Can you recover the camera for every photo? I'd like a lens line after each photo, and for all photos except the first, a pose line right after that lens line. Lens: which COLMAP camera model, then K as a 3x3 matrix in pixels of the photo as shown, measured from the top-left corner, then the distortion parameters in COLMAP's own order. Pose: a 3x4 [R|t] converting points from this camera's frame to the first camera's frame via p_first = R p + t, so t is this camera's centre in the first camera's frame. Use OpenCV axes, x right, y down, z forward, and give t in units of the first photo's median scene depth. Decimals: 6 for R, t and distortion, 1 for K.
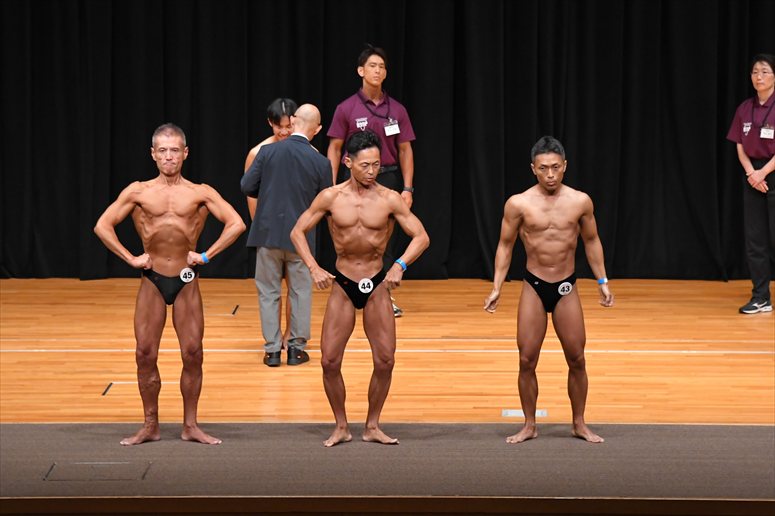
lens RADIAL K [[3867.8, 0, 386.7], [0, 3867.8, 246.2], [0, 0, 1]] dist [1.250346, 0.000000]
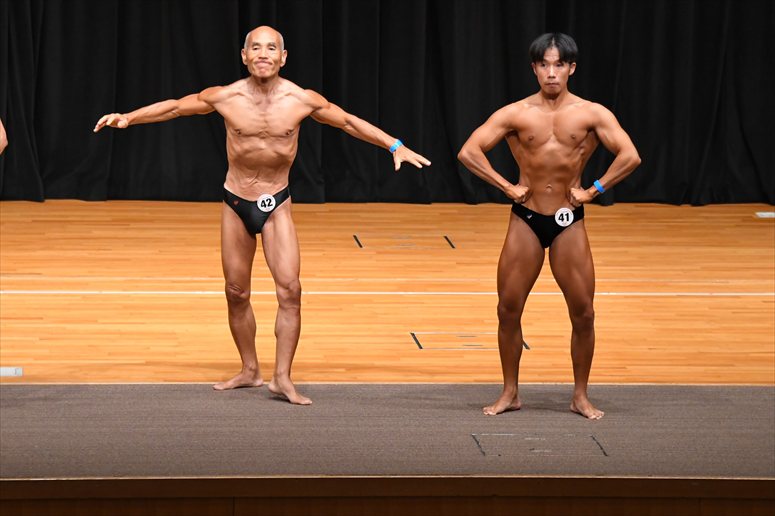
lens RADIAL K [[4971.8, 0, 393.1], [0, 4971.8, 254.0], [0, 0, 1]] dist [1.907840, 0.000000]
pose [[0.987689, 0.004676, 0.156361, -0.192258], [-0.007793, 0.999783, 0.019331, -0.002994], [-0.156237, -0.020311, 0.987511, -0.042942]]
